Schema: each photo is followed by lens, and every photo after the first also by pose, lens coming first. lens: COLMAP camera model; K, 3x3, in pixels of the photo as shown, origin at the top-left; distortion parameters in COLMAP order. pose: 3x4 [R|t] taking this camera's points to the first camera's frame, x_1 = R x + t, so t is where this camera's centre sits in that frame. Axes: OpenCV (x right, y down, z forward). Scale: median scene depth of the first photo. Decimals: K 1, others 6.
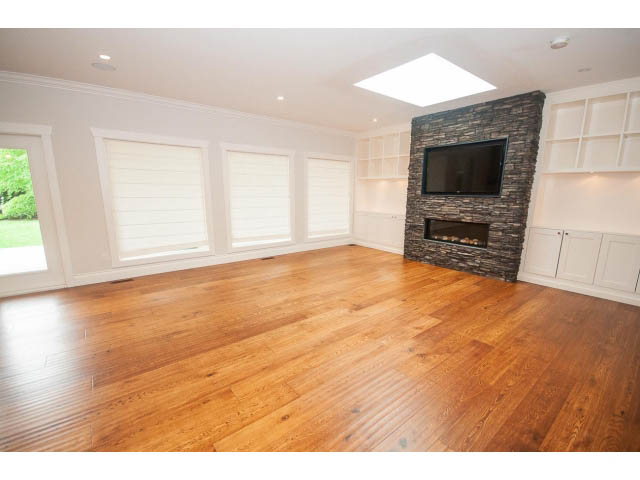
lens RADIAL K [[282.7, 0, 320.0], [0, 282.7, 240.0], [0, 0, 1]] dist [-0.001389, -0.000267]
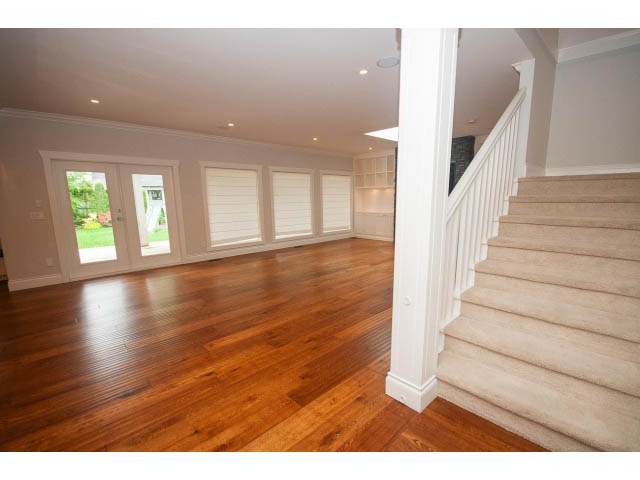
lens RADIAL K [[282.7, 0, 320.0], [0, 282.7, 240.0], [0, 0, 1]] dist [-0.001389, -0.000267]
pose [[0.996381, -0.034447, 0.077707, -0.182880], [0.036482, 0.999023, -0.024922, 0.069240], [-0.076772, 0.027667, 0.996665, -0.392174]]
